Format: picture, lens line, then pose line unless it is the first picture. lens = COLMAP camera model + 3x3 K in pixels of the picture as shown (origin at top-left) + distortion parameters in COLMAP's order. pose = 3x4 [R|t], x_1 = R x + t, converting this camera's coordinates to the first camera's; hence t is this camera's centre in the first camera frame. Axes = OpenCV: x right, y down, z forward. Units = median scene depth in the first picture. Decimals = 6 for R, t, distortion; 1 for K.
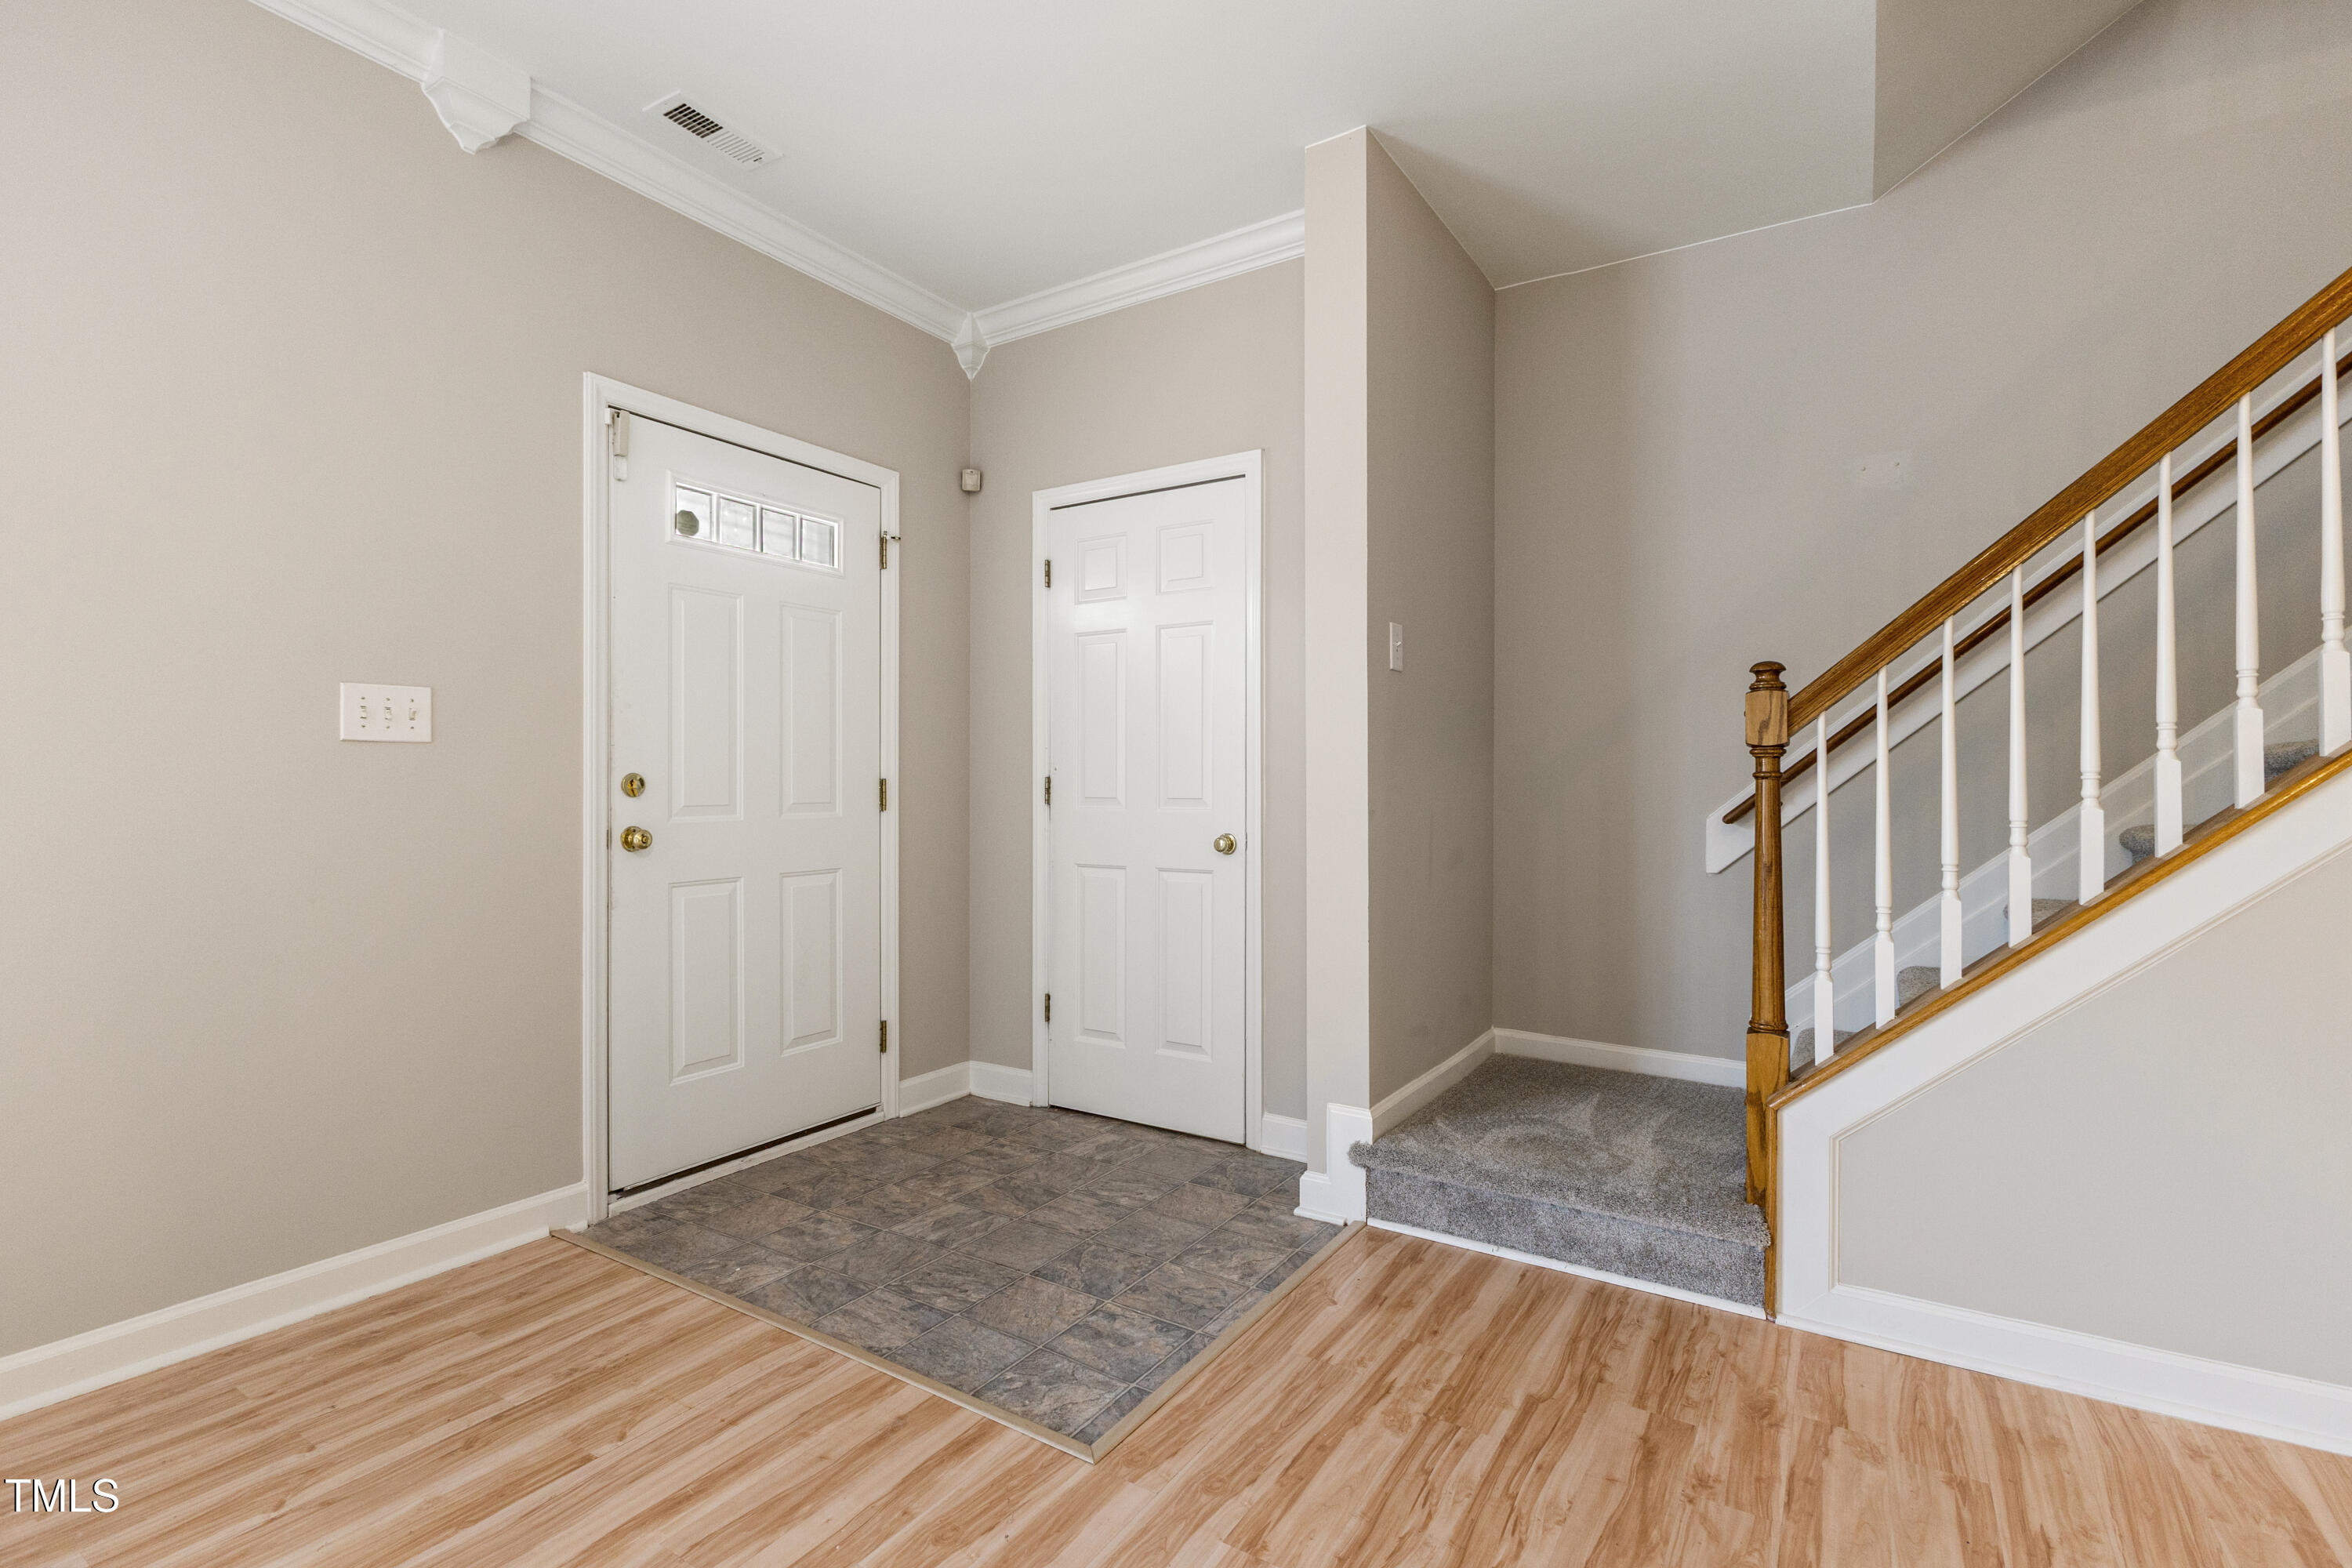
lens RADIAL K [[1067.0, 0, 1177.9], [0, 1067.0, 784.1], [0, 0, 1]] dist [-0.001454, -0.004287]
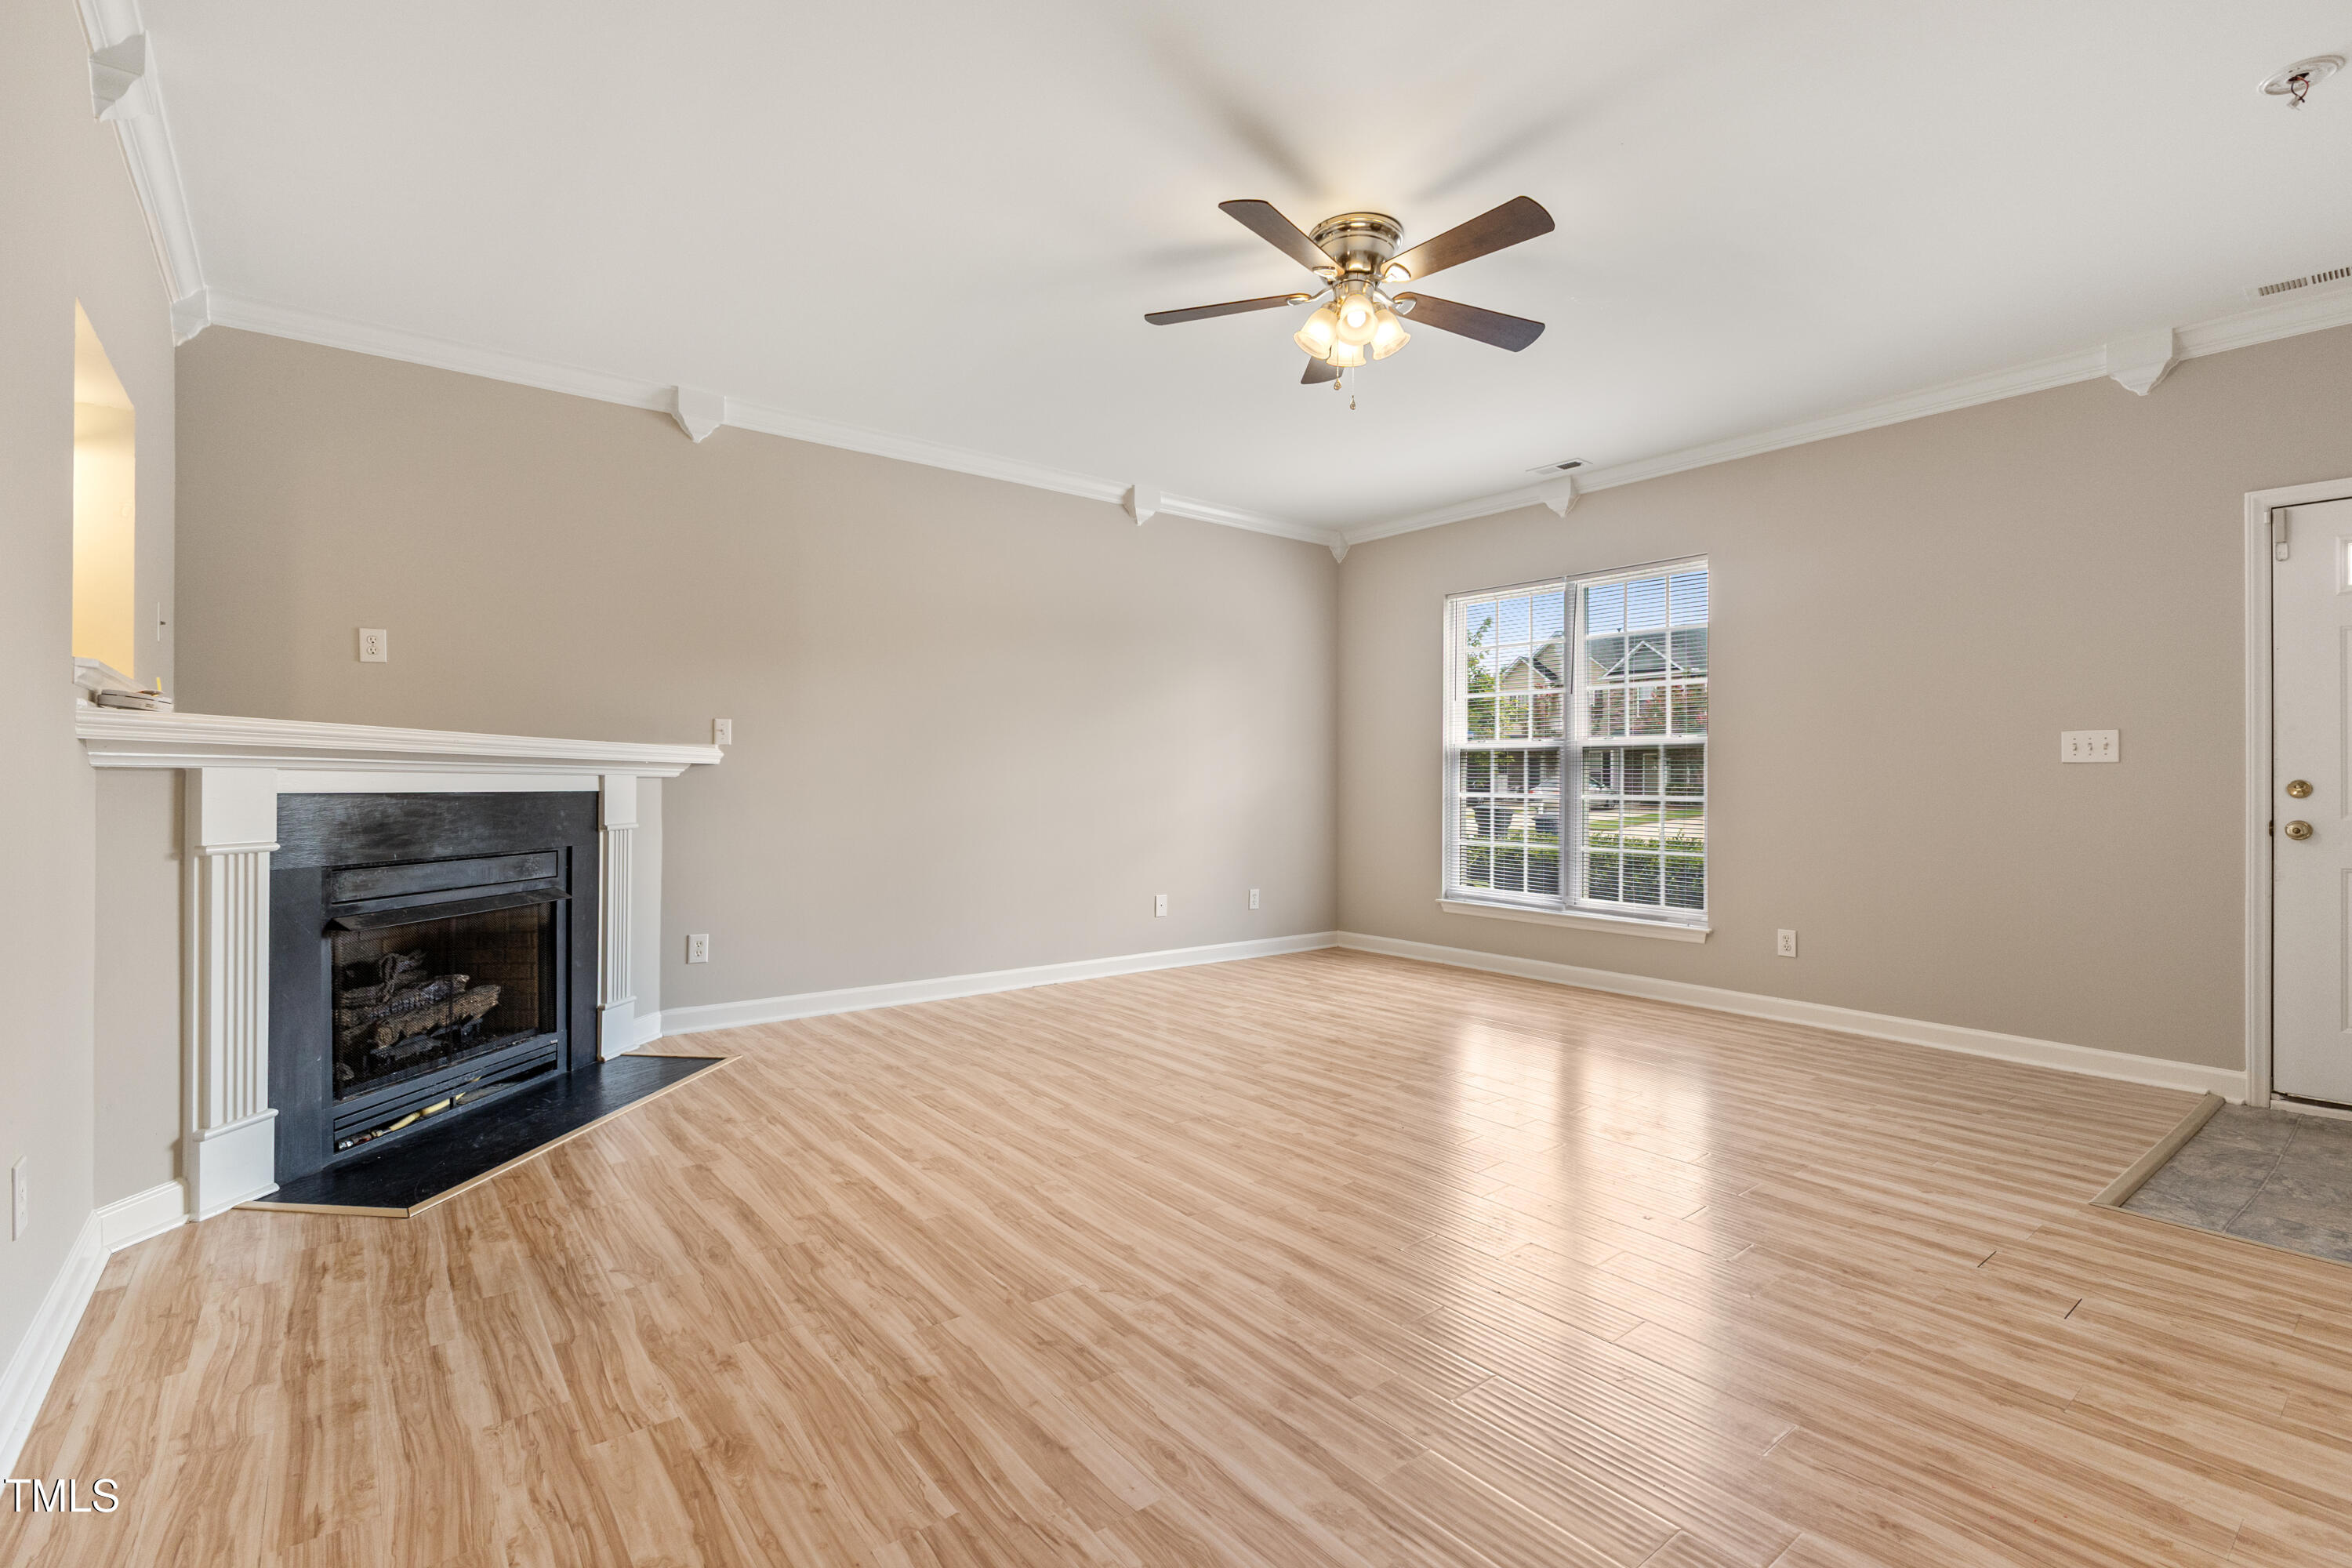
lens RADIAL K [[1067.0, 0, 1177.9], [0, 1067.0, 784.1], [0, 0, 1]] dist [-0.001454, -0.004287]
pose [[-0.332279, -0.002559, -0.943178, 1.430710], [-0.005850, 0.999983, -0.000652, 0.005397], [0.943163, 0.005301, -0.332289, 0.166662]]
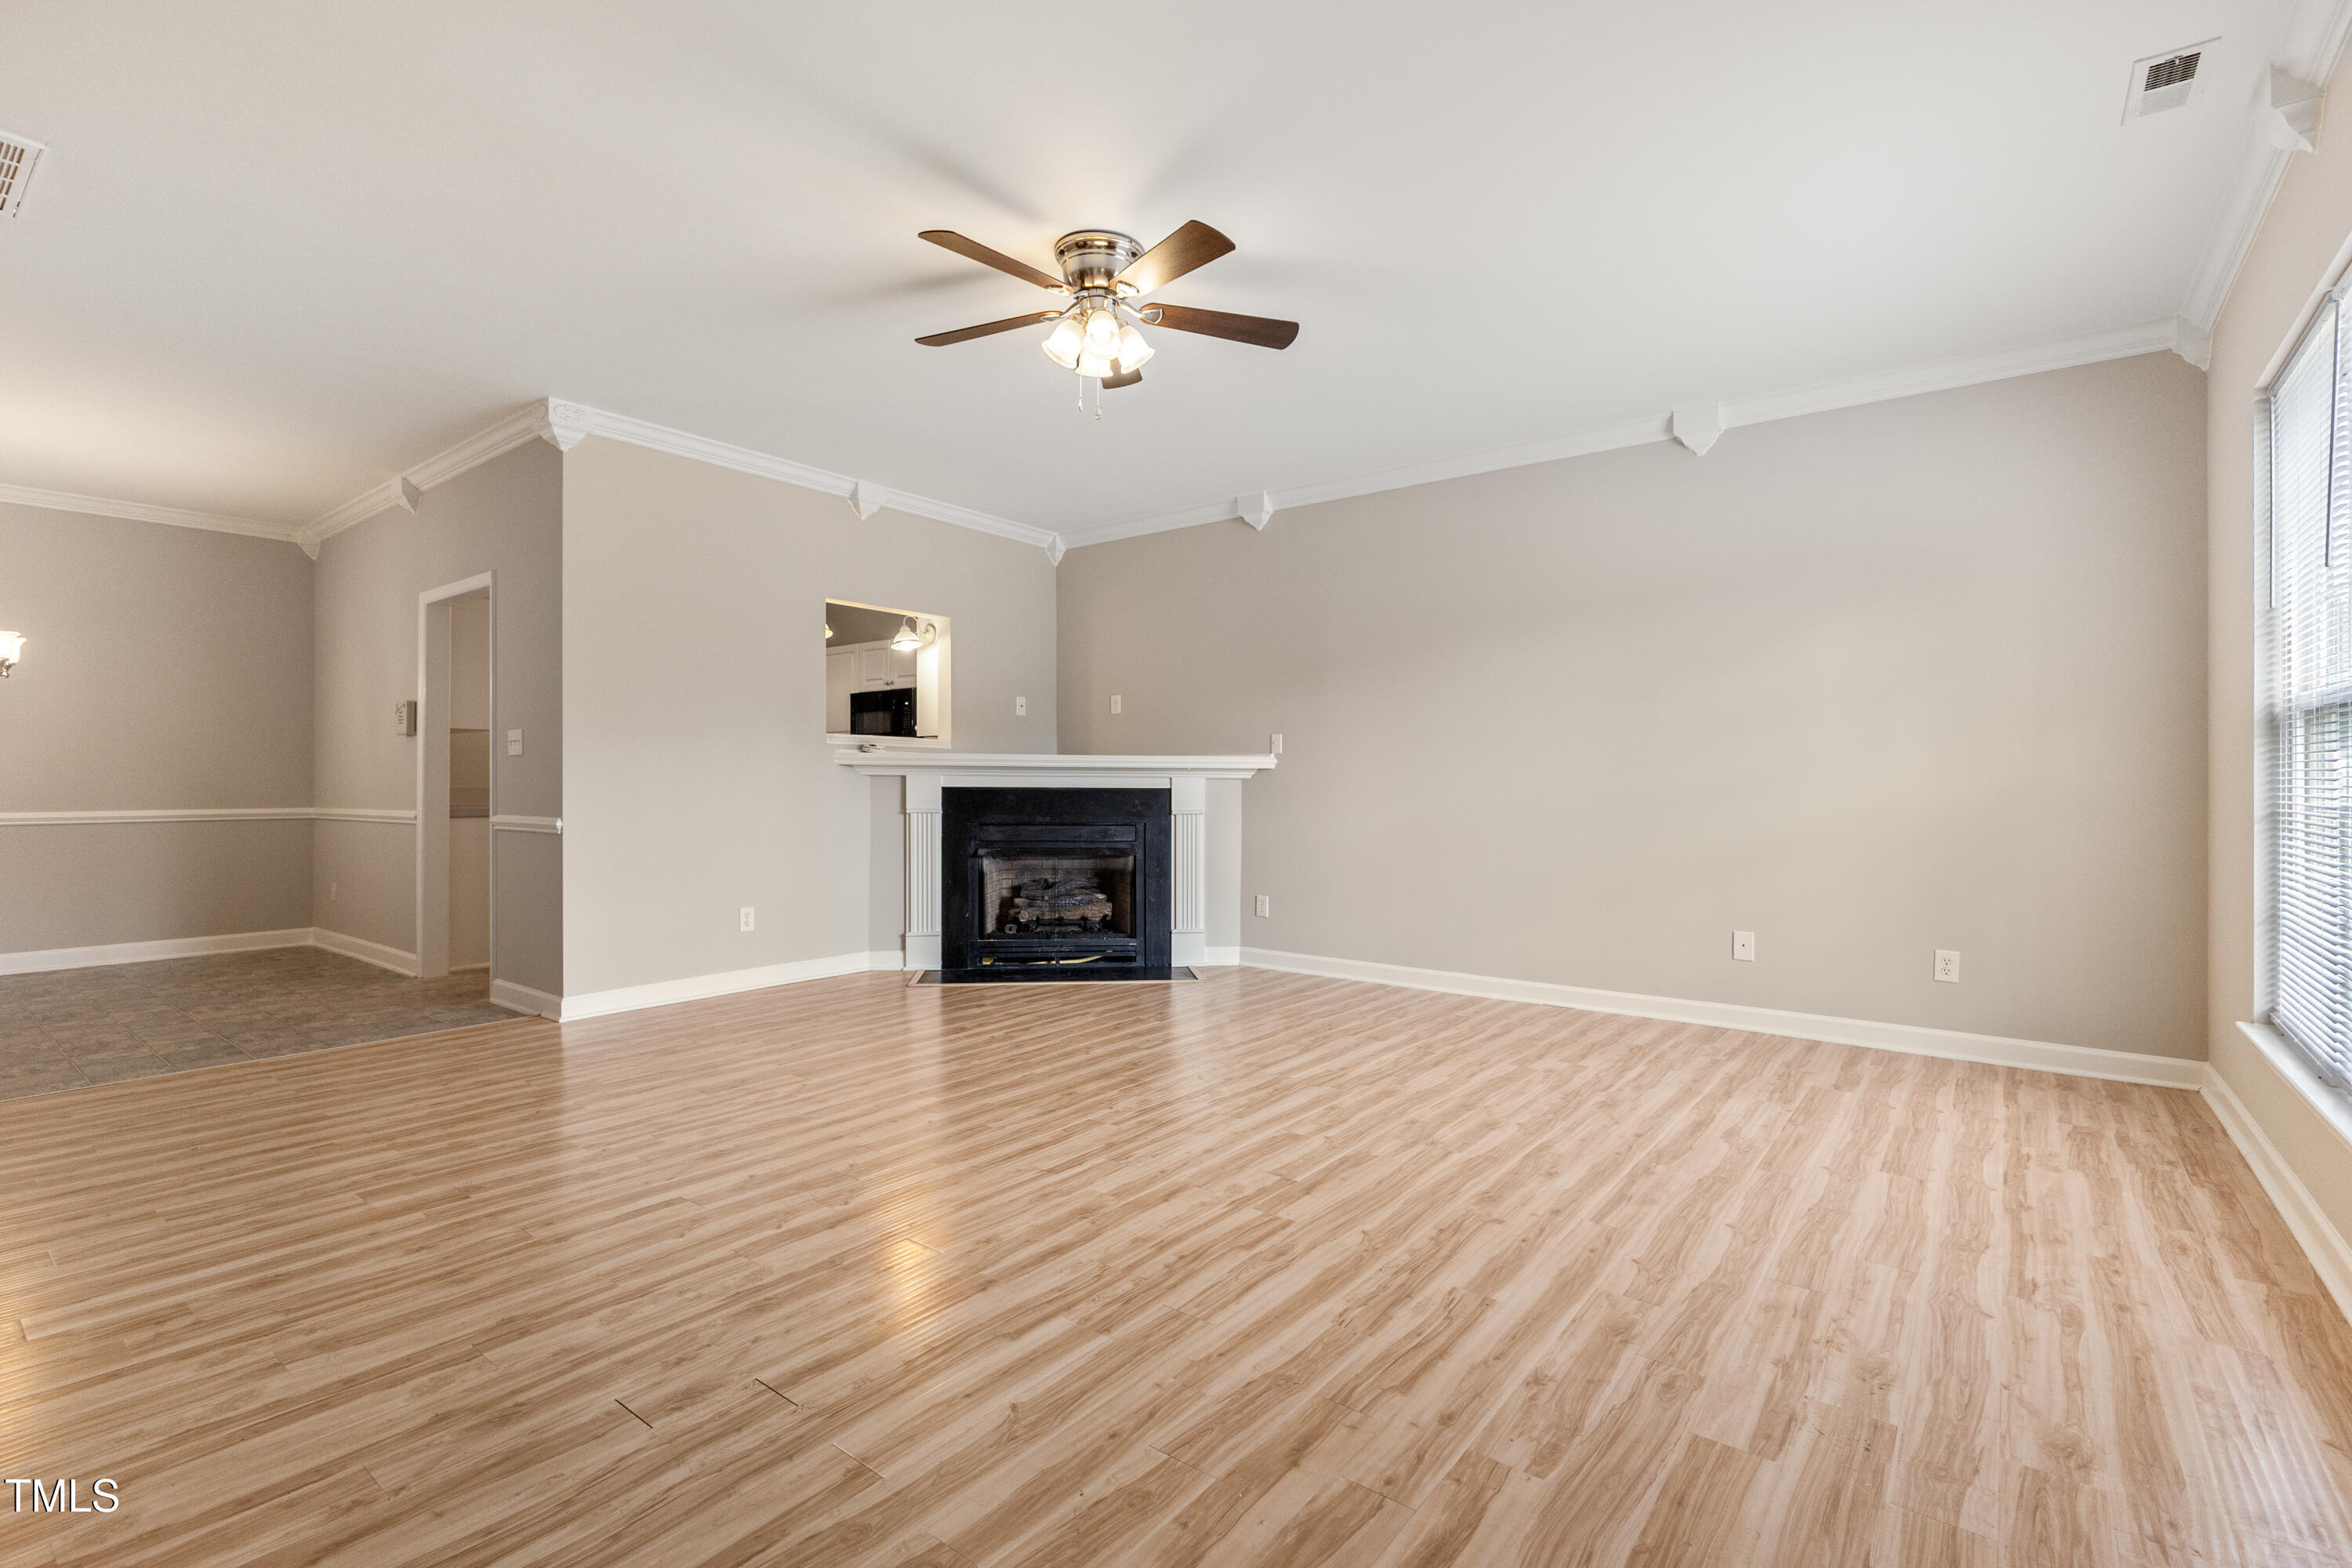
lens RADIAL K [[1067.0, 0, 1177.9], [0, 1067.0, 784.1], [0, 0, 1]] dist [-0.001454, -0.004287]
pose [[-0.995078, -0.006454, 0.098889, -0.238119], [-0.006328, 0.999979, 0.001589, 0.006949], [-0.098897, 0.000956, -0.995097, 1.367838]]
